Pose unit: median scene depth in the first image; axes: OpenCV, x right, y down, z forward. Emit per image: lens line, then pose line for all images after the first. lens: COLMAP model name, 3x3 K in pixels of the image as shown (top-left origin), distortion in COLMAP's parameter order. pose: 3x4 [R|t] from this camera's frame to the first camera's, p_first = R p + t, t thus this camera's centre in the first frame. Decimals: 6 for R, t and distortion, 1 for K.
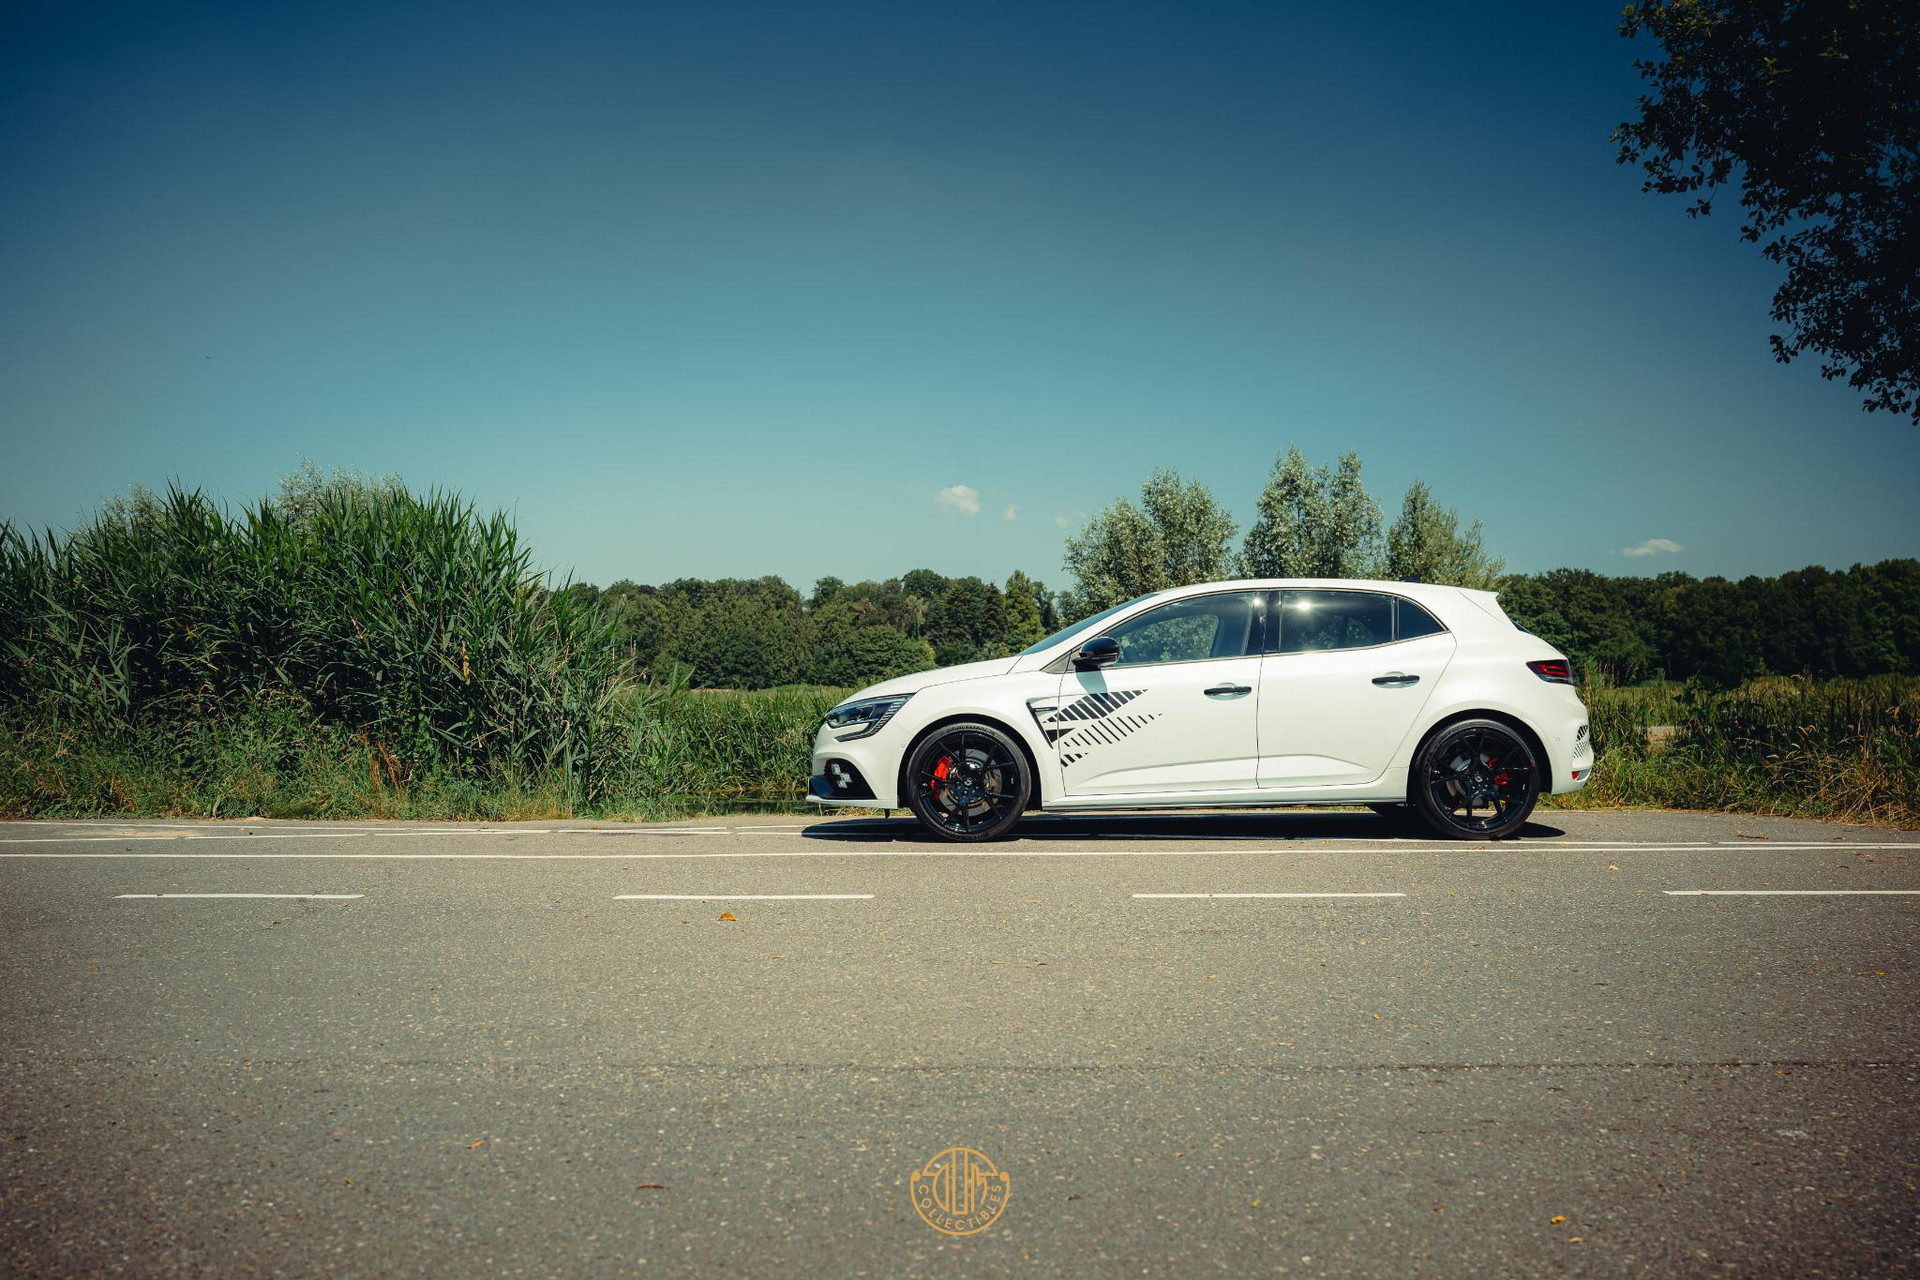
lens RADIAL K [[1702.9, 0, 916.8], [0, 1702.9, 644.7], [0, 0, 1]] dist [0.005809, 0.009287]
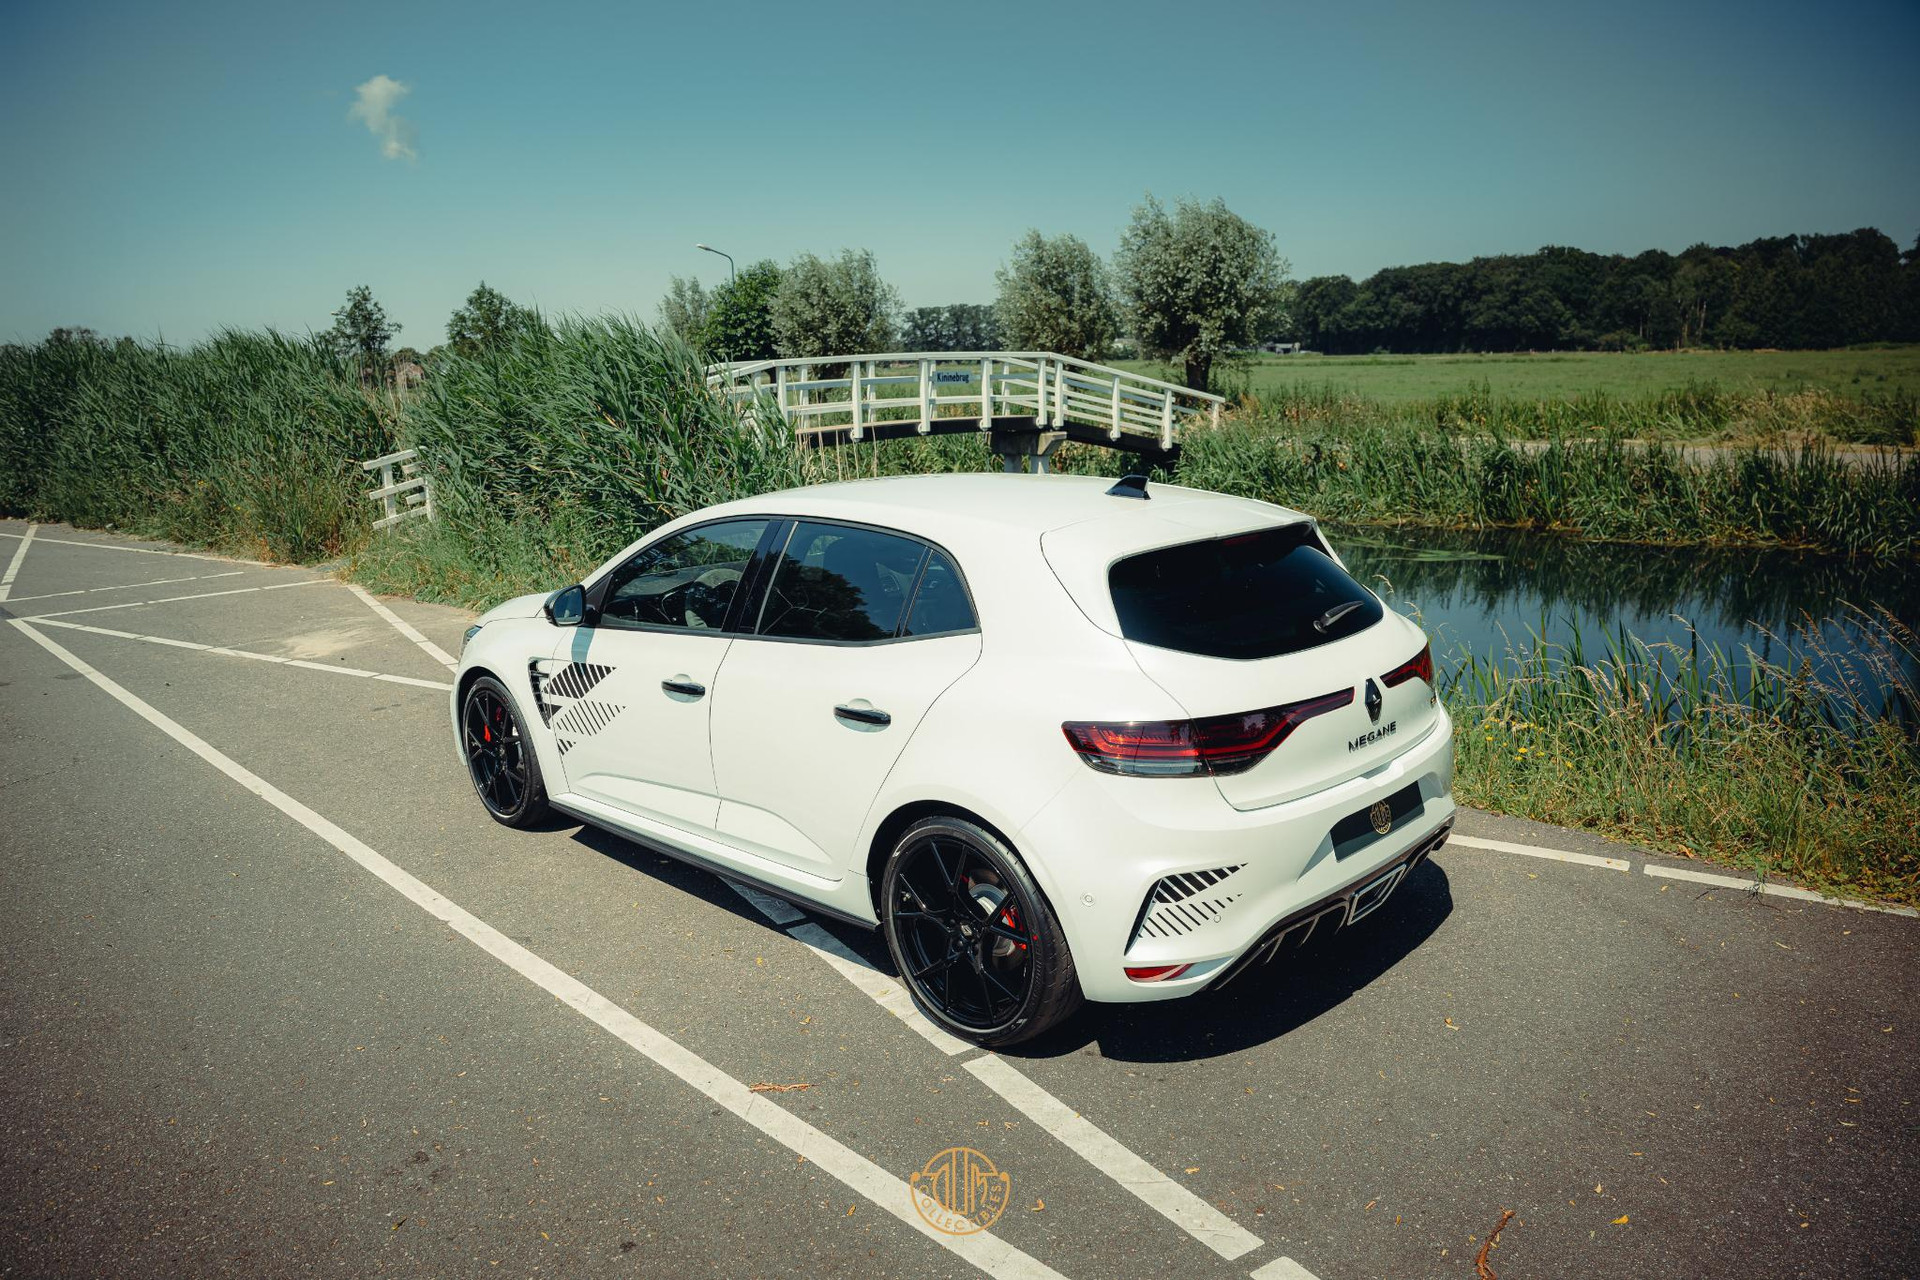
lens RADIAL K [[1352.8, 0, 960.0], [0, 1352.8, 640.0], [0, 0, 1]] dist [-0.027304, -0.001632]
pose [[0.751580, 0.112069, -0.650053, 0.582617], [0.049533, 0.973092, 0.225031, -0.097934], [0.657780, -0.201328, 0.725805, 0.693235]]
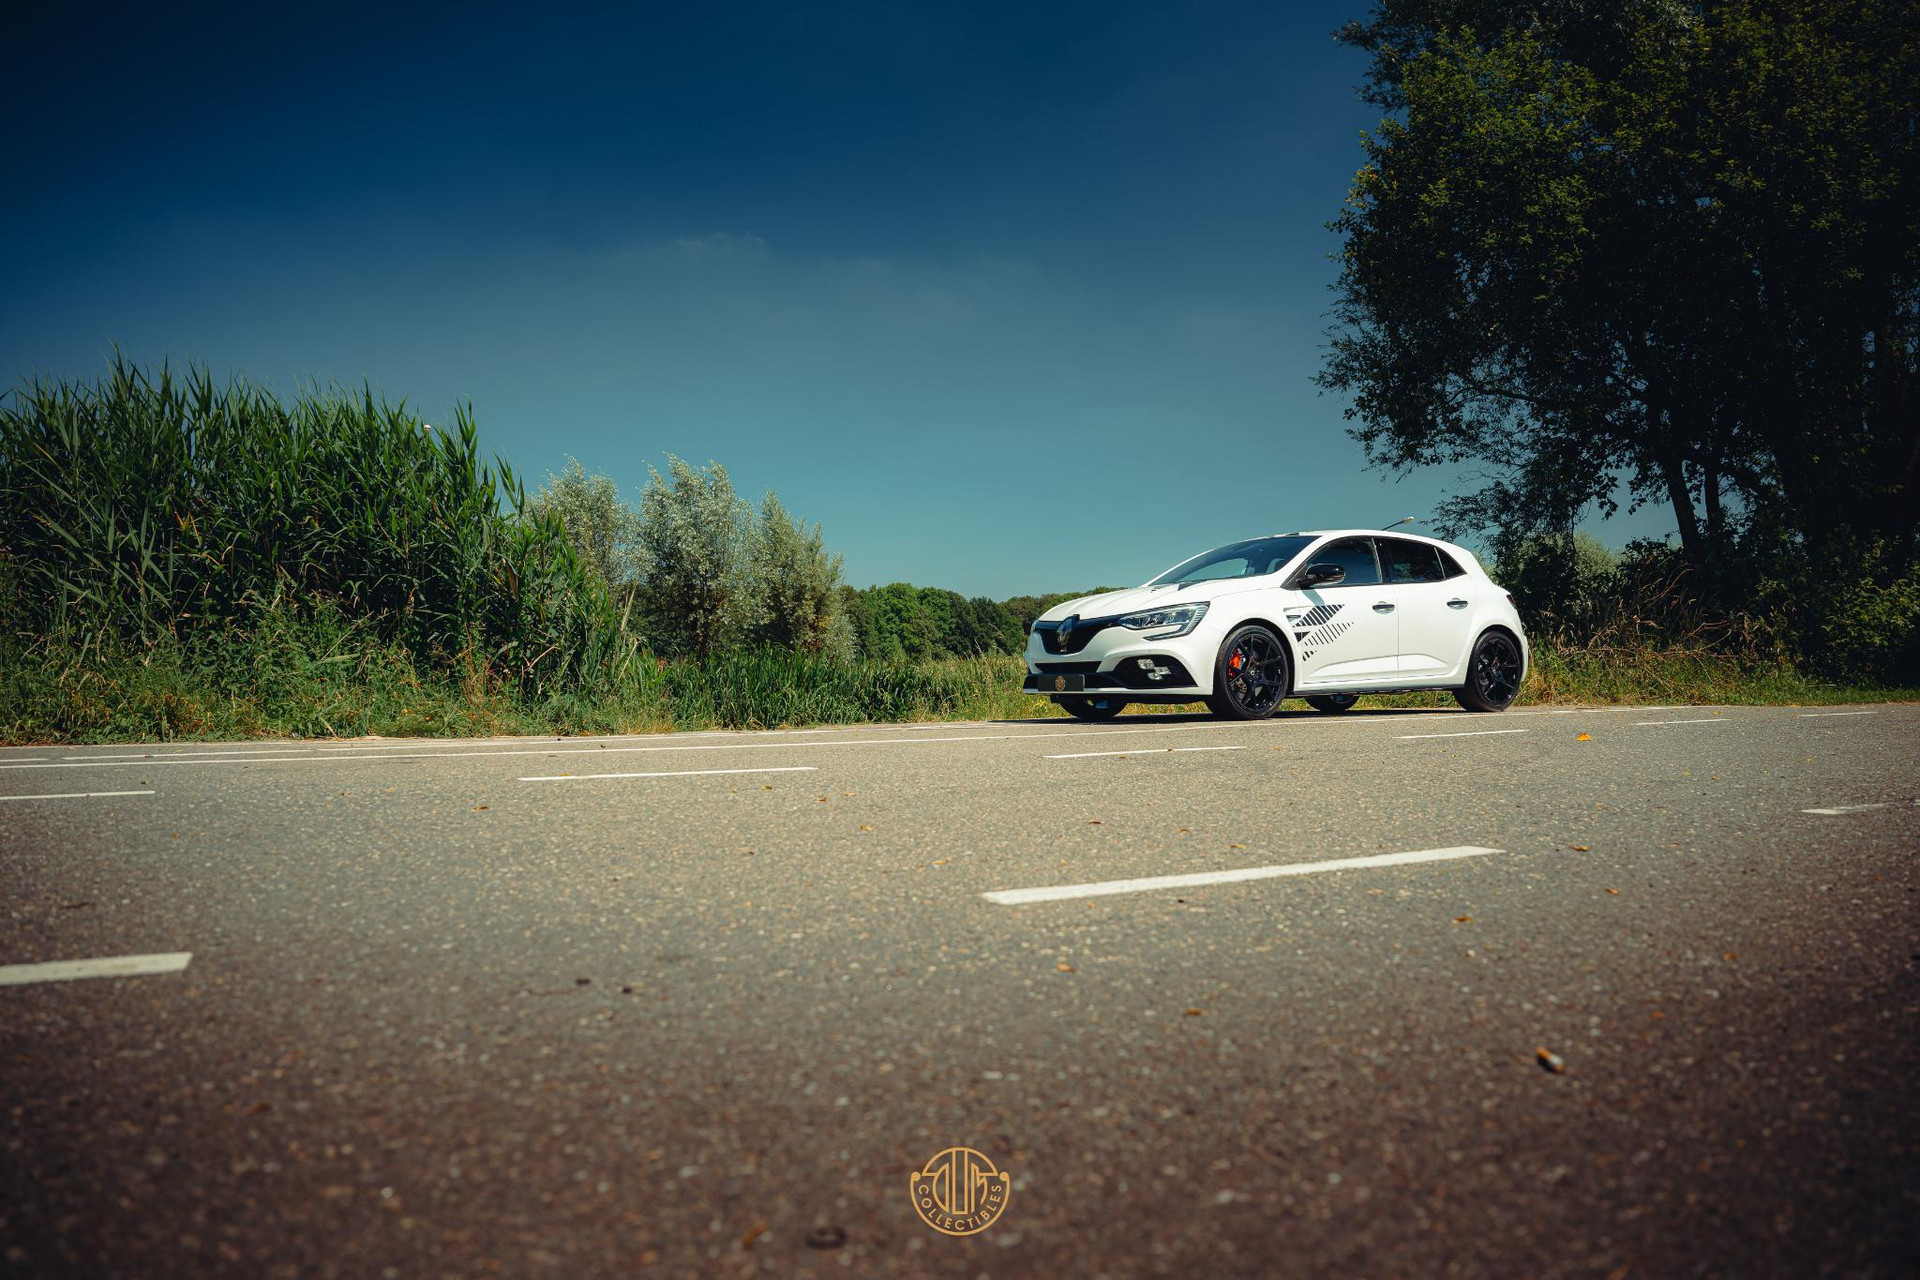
lens RADIAL K [[1456.0, 0, 960.0], [0, 1456.0, 640.0], [0, 0, 1]] dist [-0.117188, -0.003698]
pose [[0.793168, 0.019427, 0.608693, -0.790779], [-0.015310, 0.999811, -0.011960, 0.072222], [-0.608811, 0.000167, 0.793315, 0.277384]]
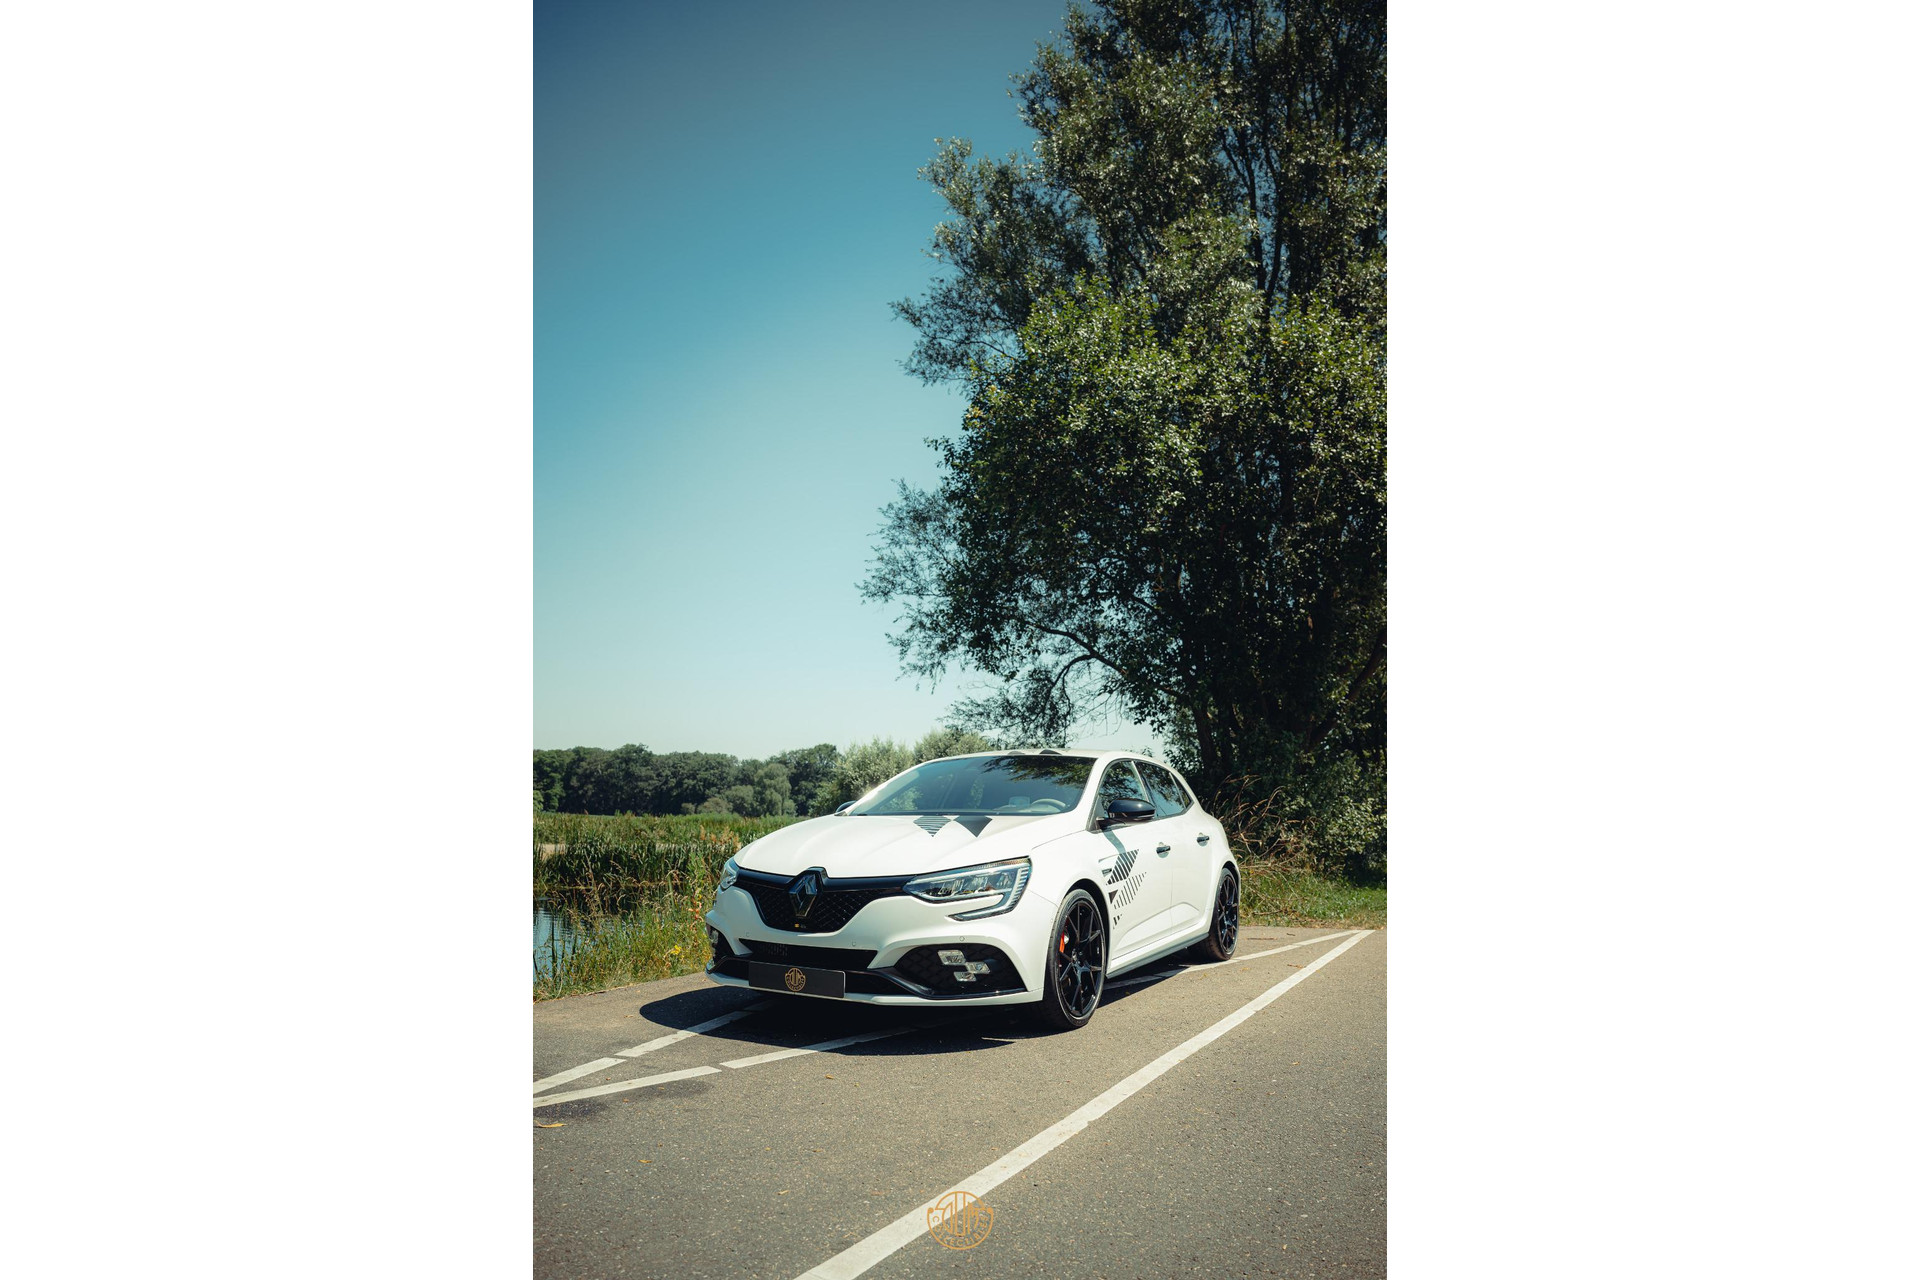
lens RADIAL K [[1028.5, 0, 971.9], [0, 1028.5, 675.9], [0, 0, 1]] dist [-0.132142, 0.000140]
pose [[0.417915, 0.140230, 0.897598, -0.480779], [-0.043606, 0.989973, -0.134359, 0.009661], [-0.907439, 0.017010, 0.419839, 0.818849]]
